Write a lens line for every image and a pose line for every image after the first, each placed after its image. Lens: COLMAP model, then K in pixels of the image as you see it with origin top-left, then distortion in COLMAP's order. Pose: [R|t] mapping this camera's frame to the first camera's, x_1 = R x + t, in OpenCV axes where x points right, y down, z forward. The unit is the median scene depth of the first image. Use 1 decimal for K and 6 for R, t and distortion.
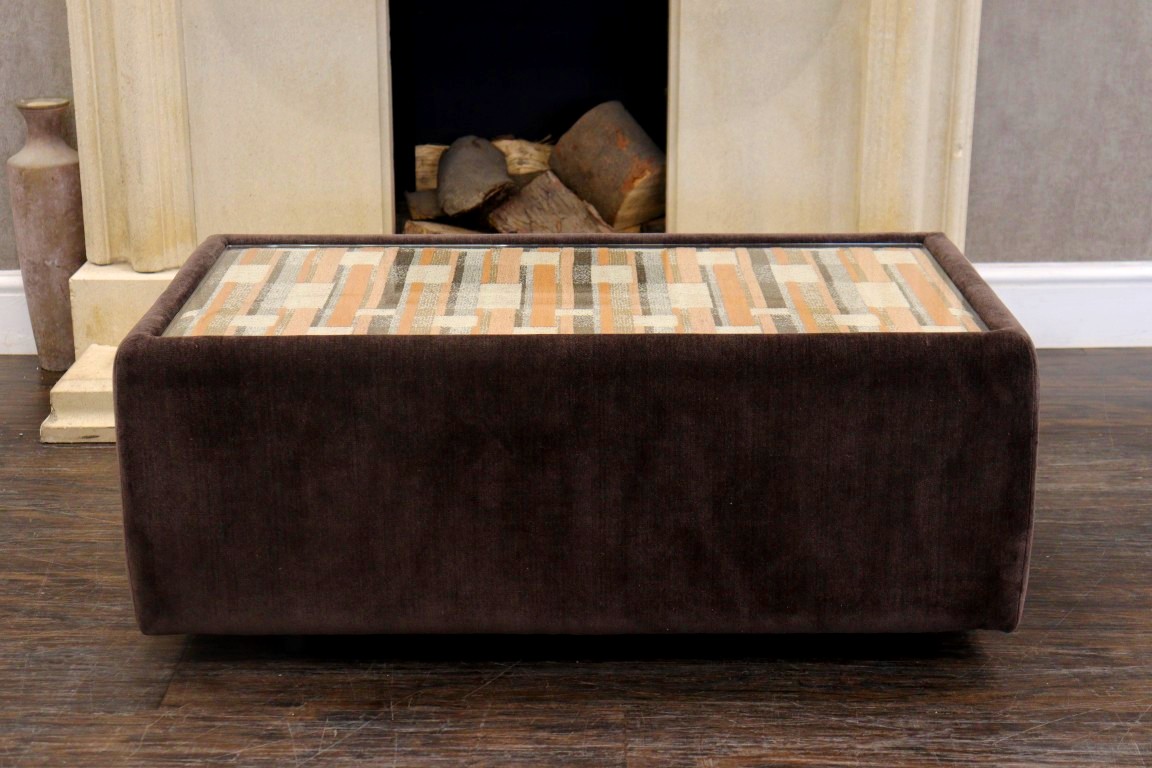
lens RADIAL K [[1935.1, 0, 576.0], [0, 1935.1, 384.0], [0, 0, 1]] dist [0.060176, -0.197398]
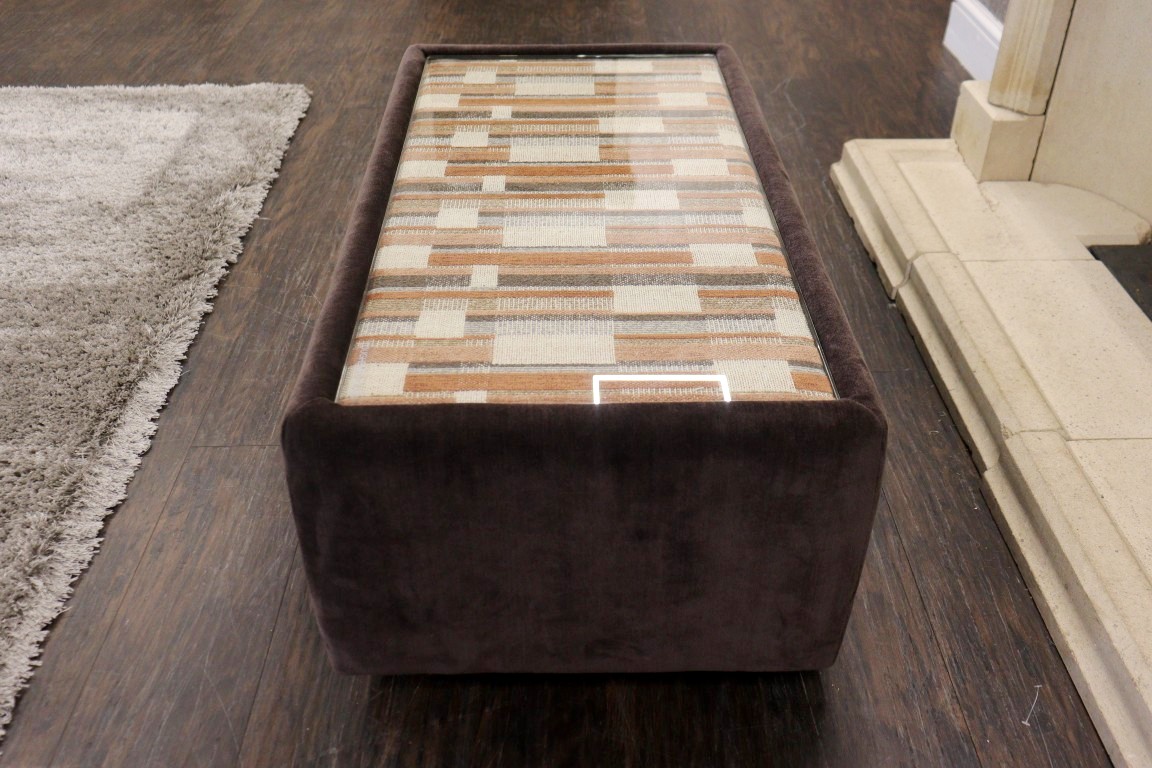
lens RADIAL K [[1061.0, 0, 576.0], [0, 1061.0, 384.0], [0, 0, 1]] dist [0.005705, -0.000079]
pose [[0.015898, 0.596829, -0.802211, 0.544804], [-0.297712, 0.768748, 0.566033, -0.301153], [0.954523, 0.229829, 0.189905, 0.956436]]
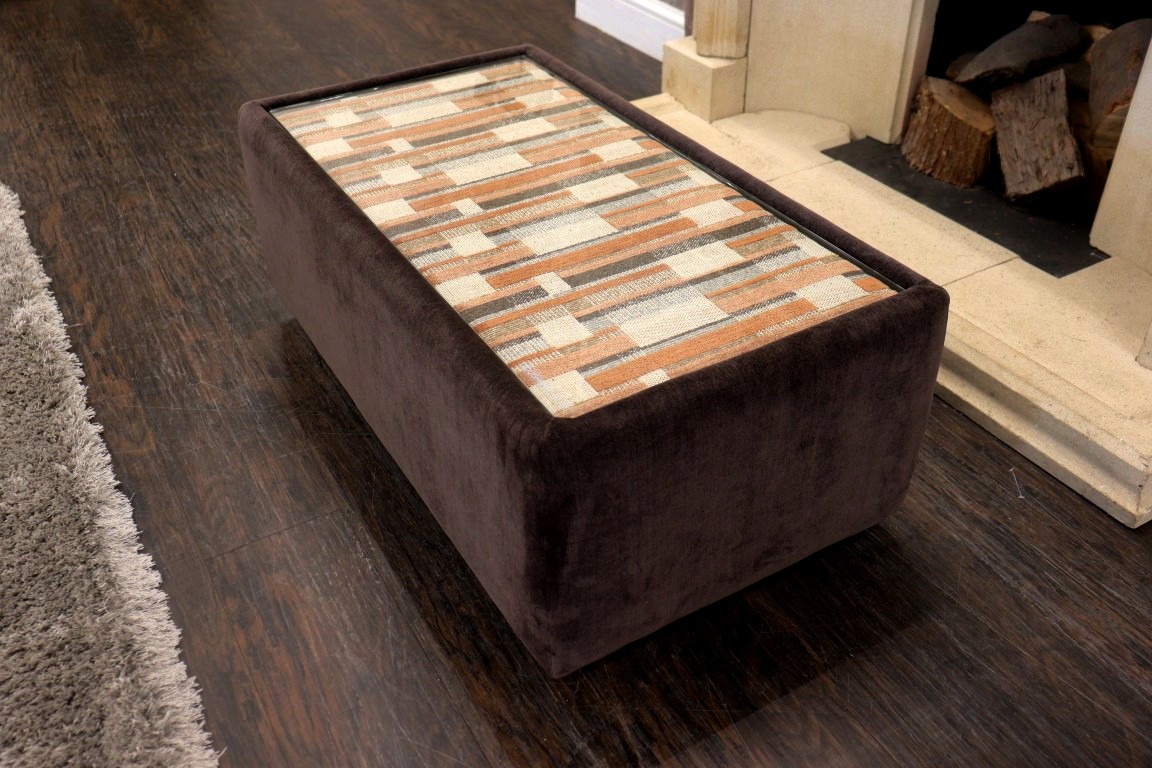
lens RADIAL K [[1047.7, 0, 574.1], [0, 1047.7, 380.1], [0, 0, 1]] dist [0.008681, -0.010518]
pose [[0.508015, 0.512737, -0.692113, 0.513273], [-0.245465, 0.856384, 0.454261, -0.246363], [0.825631, -0.060882, 0.560916, 0.697664]]
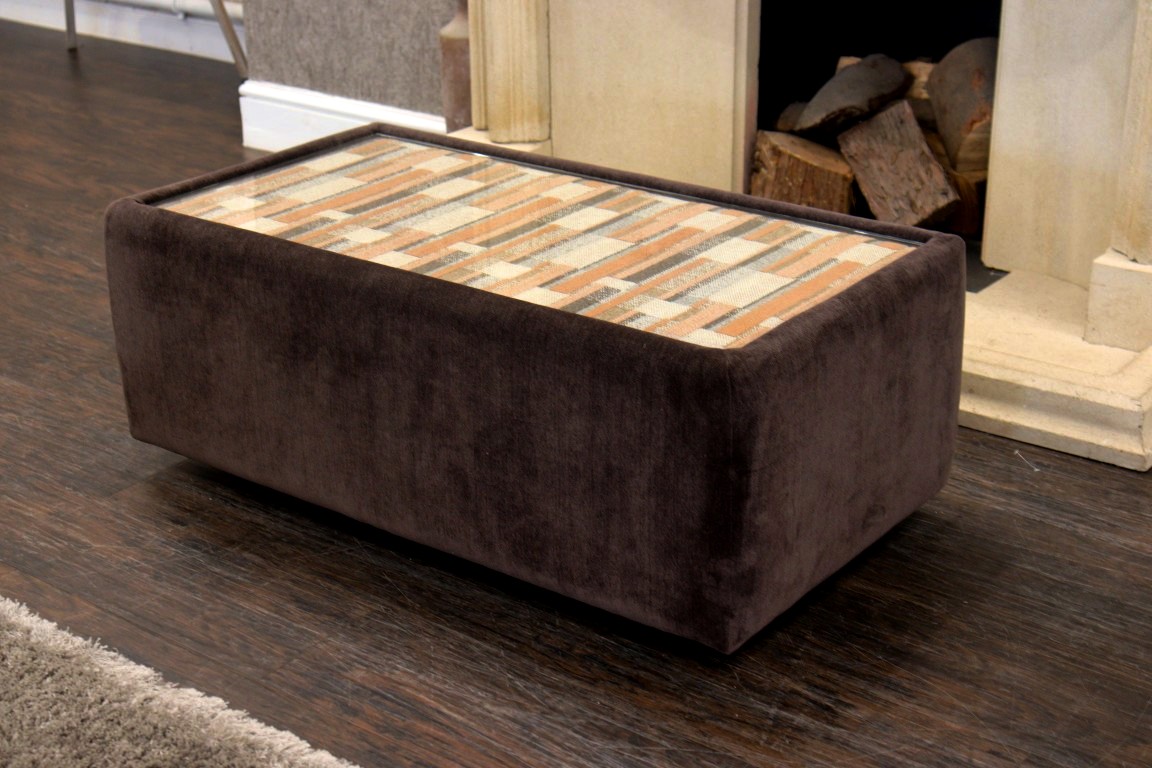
lens RADIAL K [[1827.2, 0, 570.0], [0, 1827.2, 384.3], [0, 0, 1]] dist [0.069296, -0.045745]
pose [[0.796231, 0.229484, -0.559780, 0.631238], [-0.172285, 0.972964, 0.153813, -0.129274], [0.579944, -0.026028, 0.814241, 0.203032]]
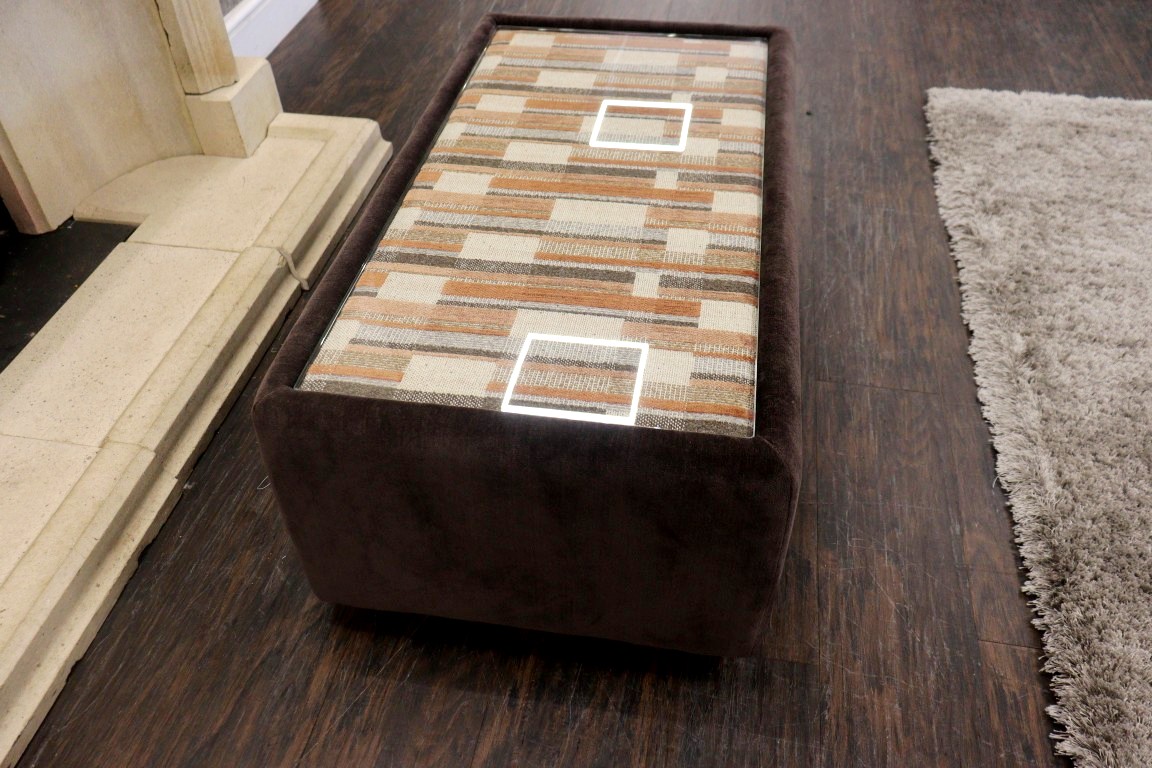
lens RADIAL K [[914.5, 0, 575.7], [0, 914.5, 378.5], [0, 0, 1]] dist [-0.003020, 0.006741]
pose [[0.169313, -0.676505, 0.716710, -0.474974], [0.309962, 0.726860, 0.612861, -0.298564], [-0.935551, 0.118388, 0.332758, 0.884243]]
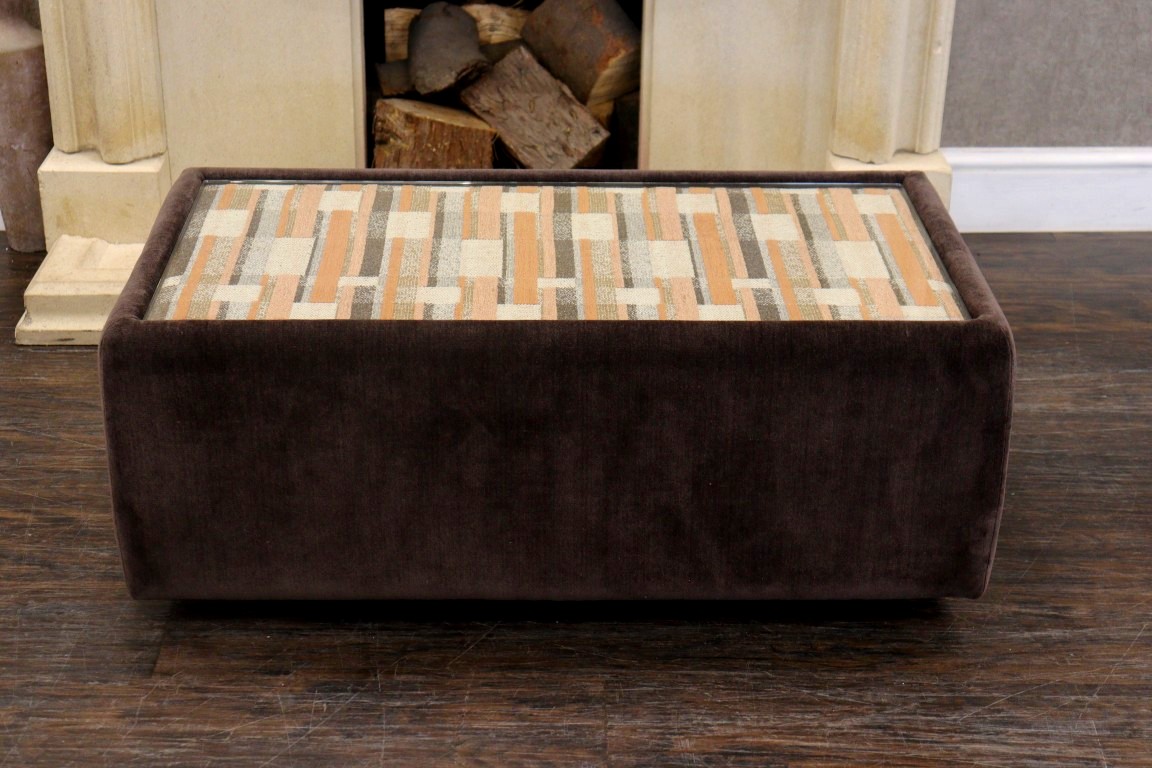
lens RADIAL K [[1935.1, 0, 576.0], [0, 1935.1, 384.0], [0, 0, 1]] dist [0.060176, -0.197398]
pose [[0.999676, 0.005567, 0.024828, -0.015500], [-0.009168, 0.989033, 0.147412, -0.132878], [-0.023736, -0.147592, 0.988763, -0.000281]]
